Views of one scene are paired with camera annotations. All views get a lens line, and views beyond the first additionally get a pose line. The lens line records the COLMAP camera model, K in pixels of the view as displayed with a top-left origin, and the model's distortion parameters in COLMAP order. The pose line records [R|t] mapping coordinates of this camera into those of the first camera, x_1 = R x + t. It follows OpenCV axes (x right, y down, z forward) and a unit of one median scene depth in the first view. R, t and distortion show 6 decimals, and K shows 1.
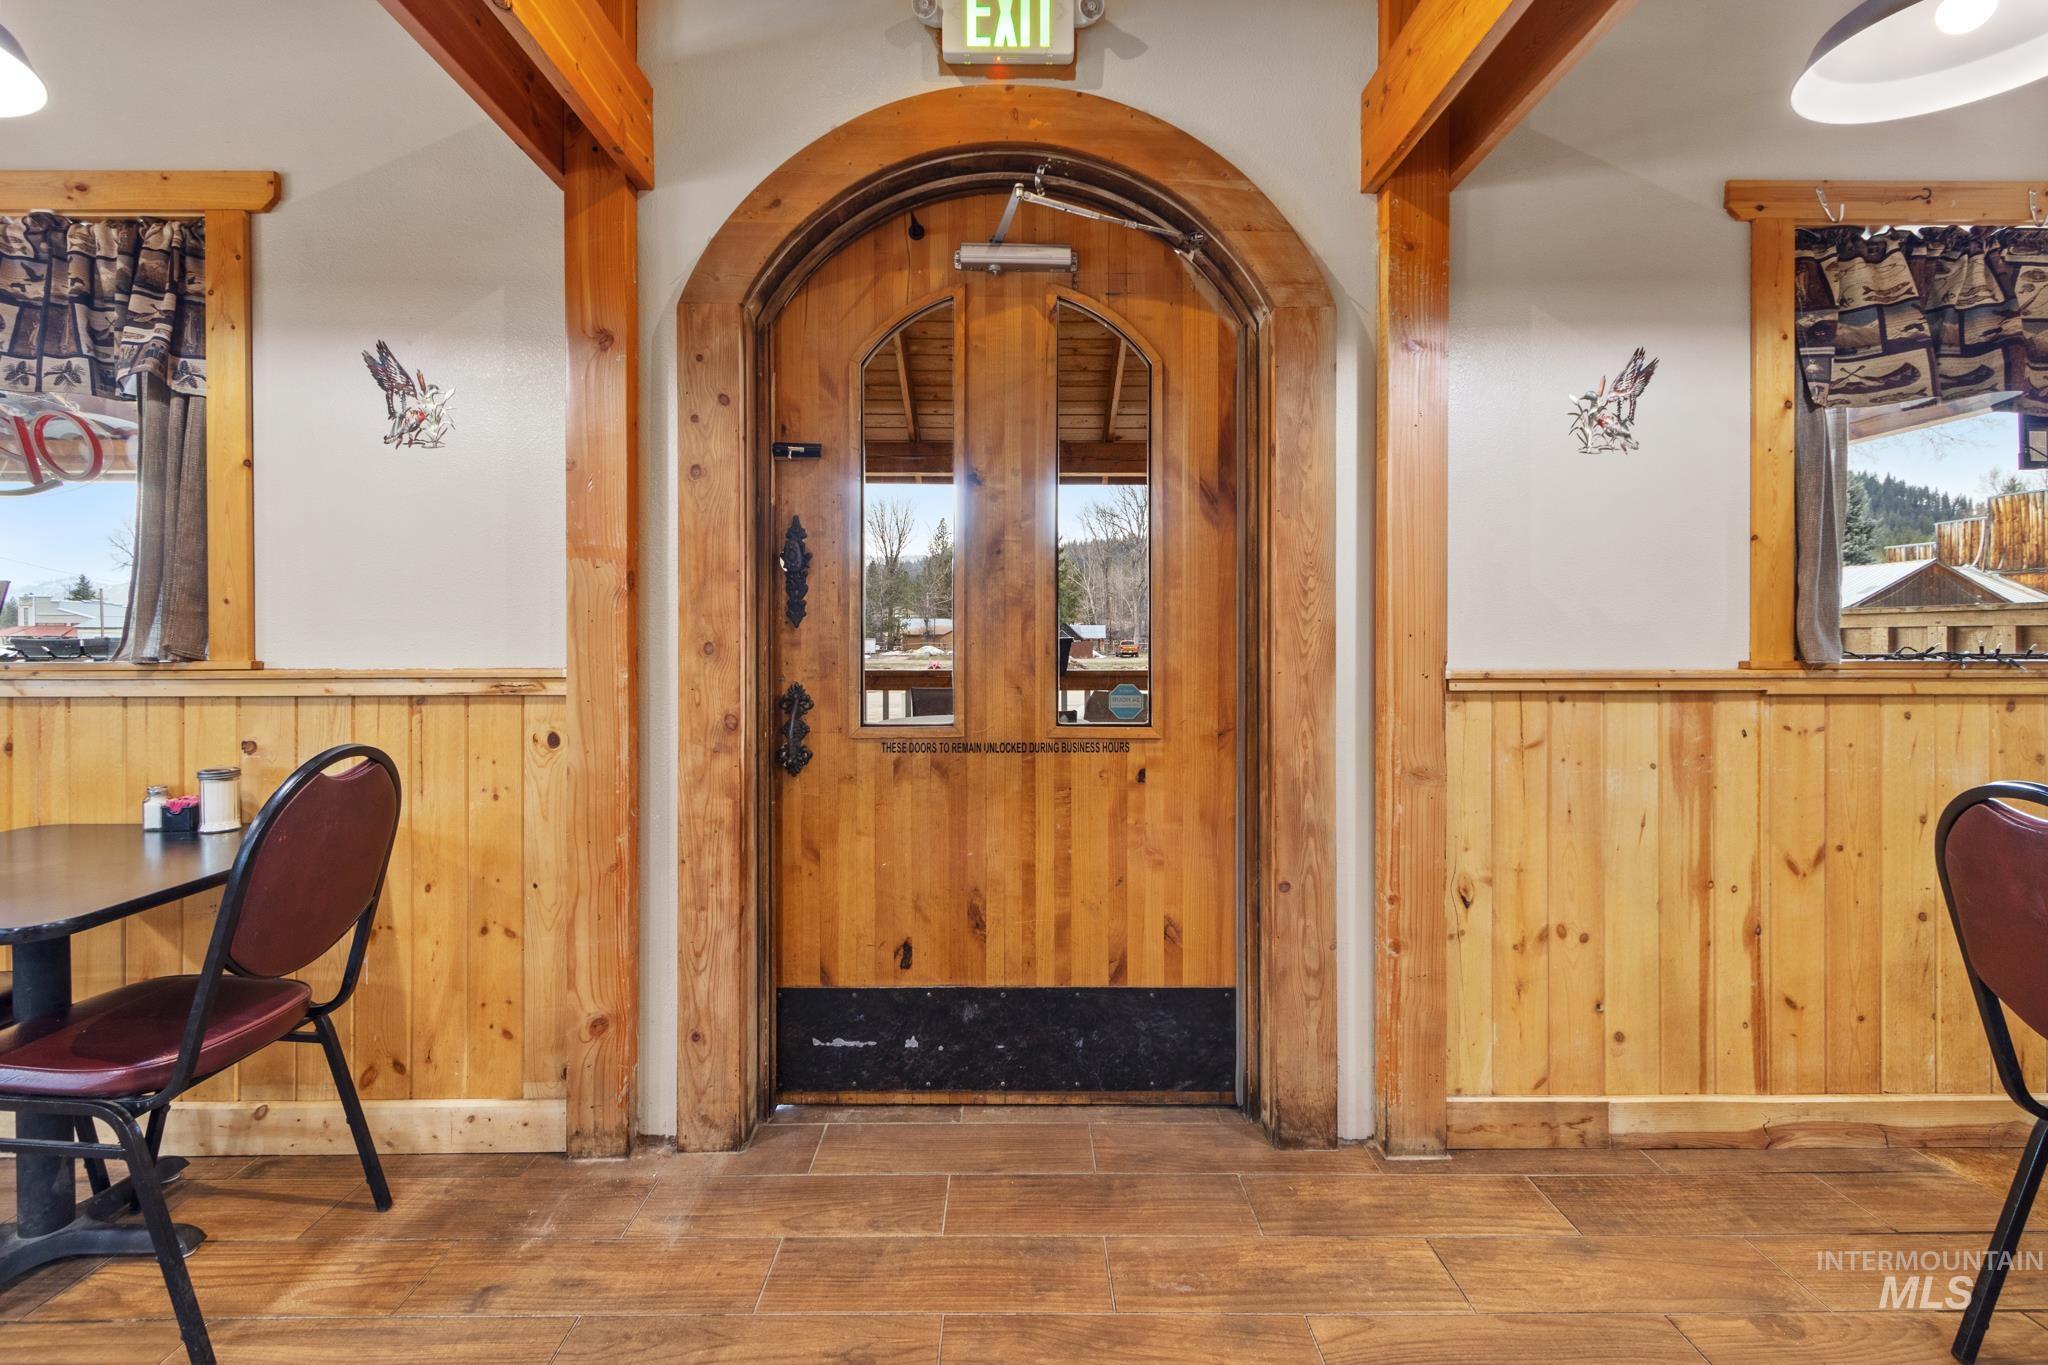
lens RADIAL K [[955.0, 0, 1020.3], [0, 955.0, 670.4], [0, 0, 1]] dist [0.010326, -0.003773]
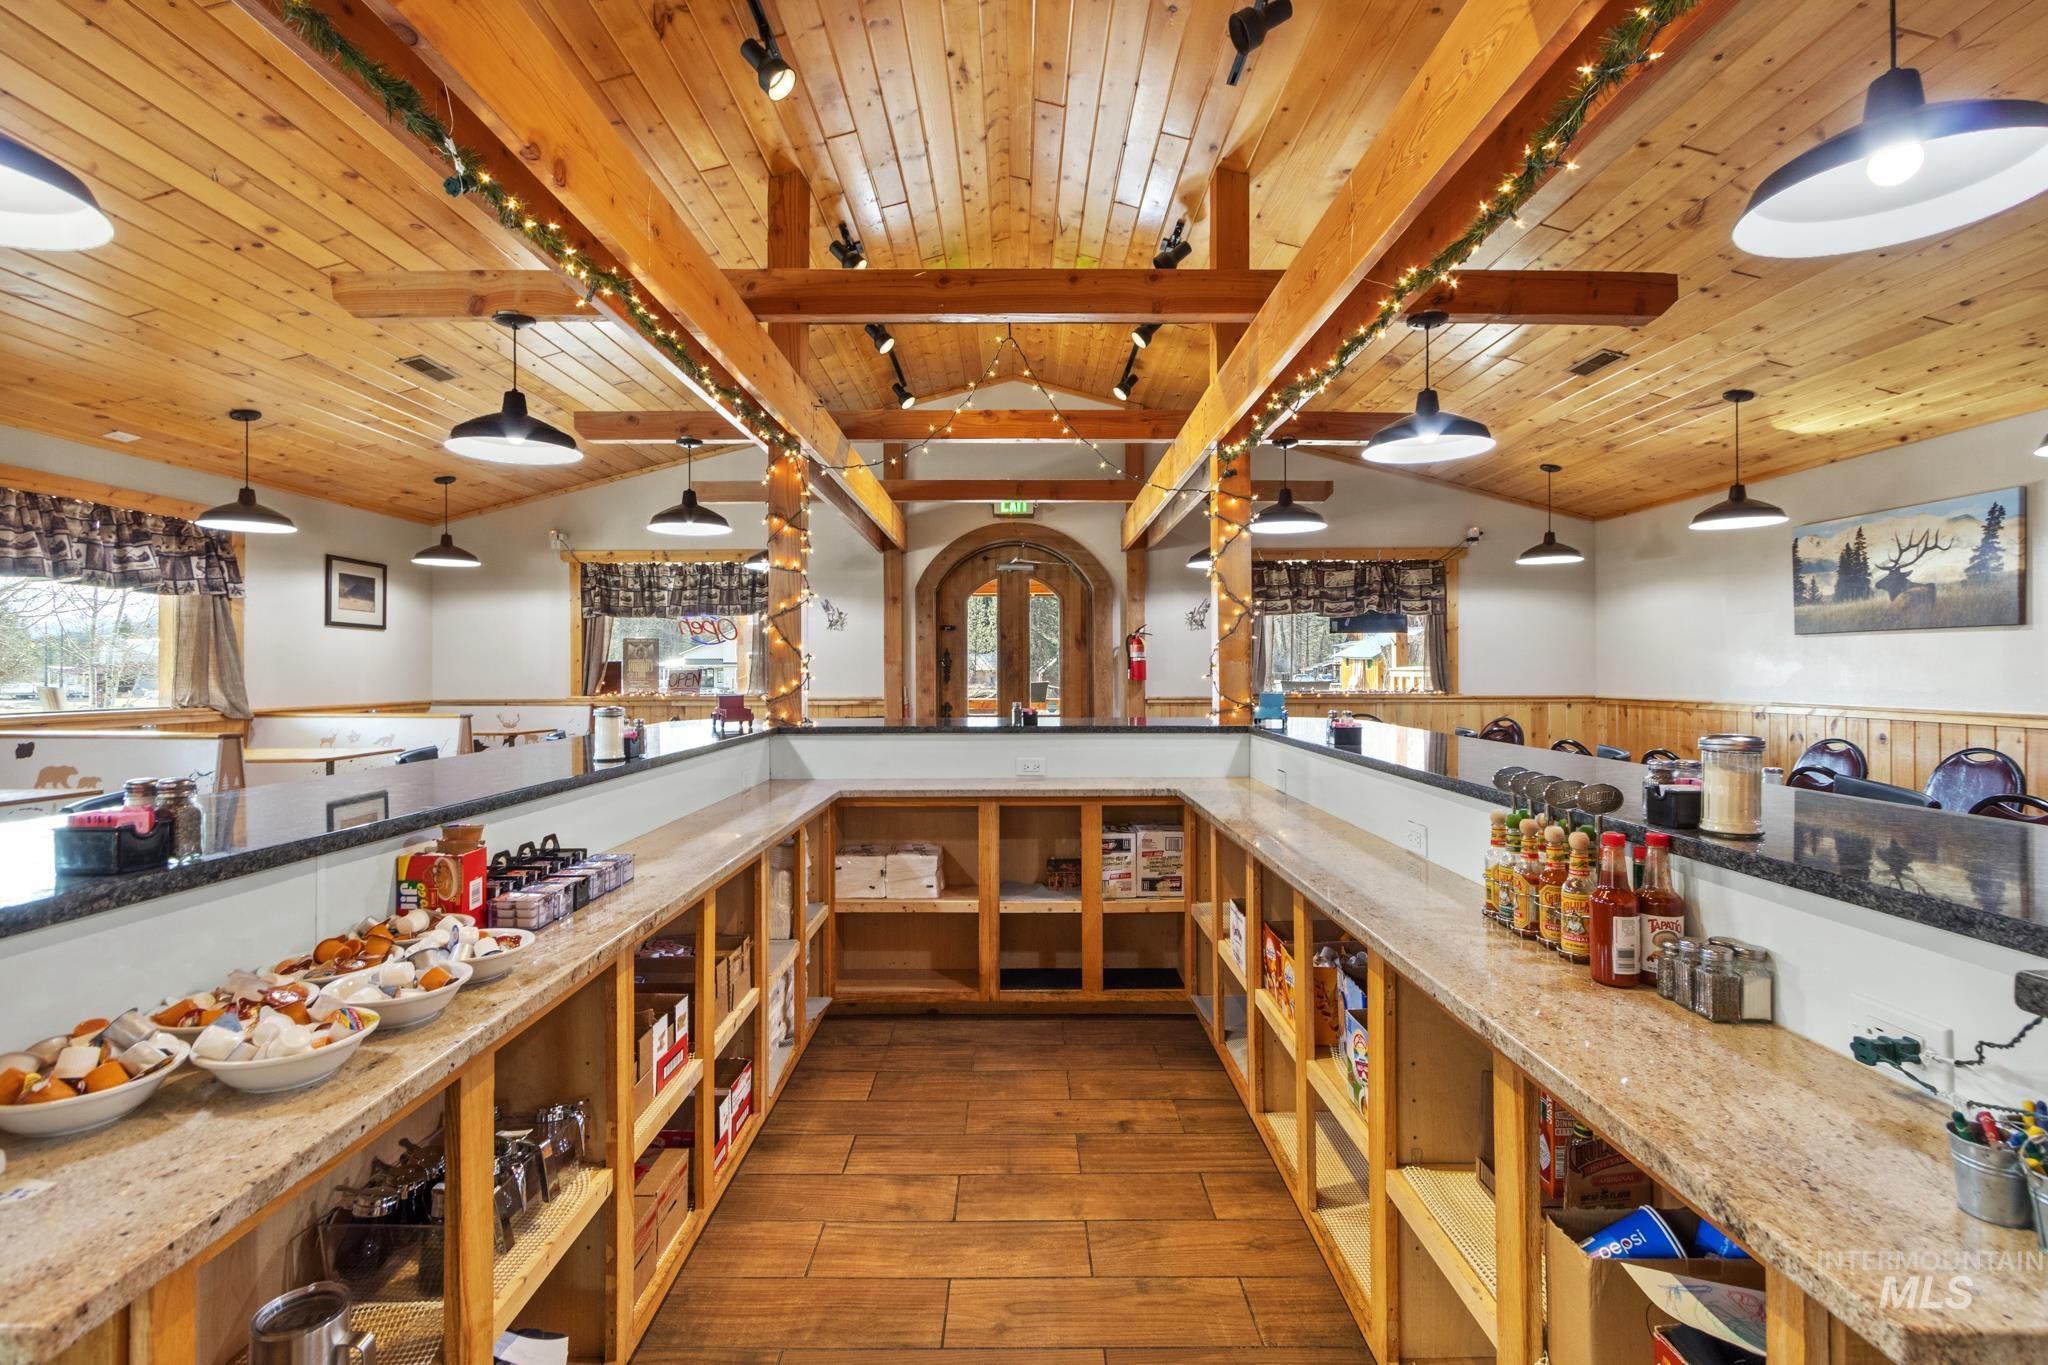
lens RADIAL K [[955.0, 0, 1024.0], [0, 955.0, 681.1], [0, 0, 1]] dist [0.010326, -0.003773]
pose [[0.999918, -0.001208, -0.012712, 0.064458], [0.001083, 0.999951, -0.009854, -0.021863], [0.012723, 0.009840, 0.999871, -2.303768]]
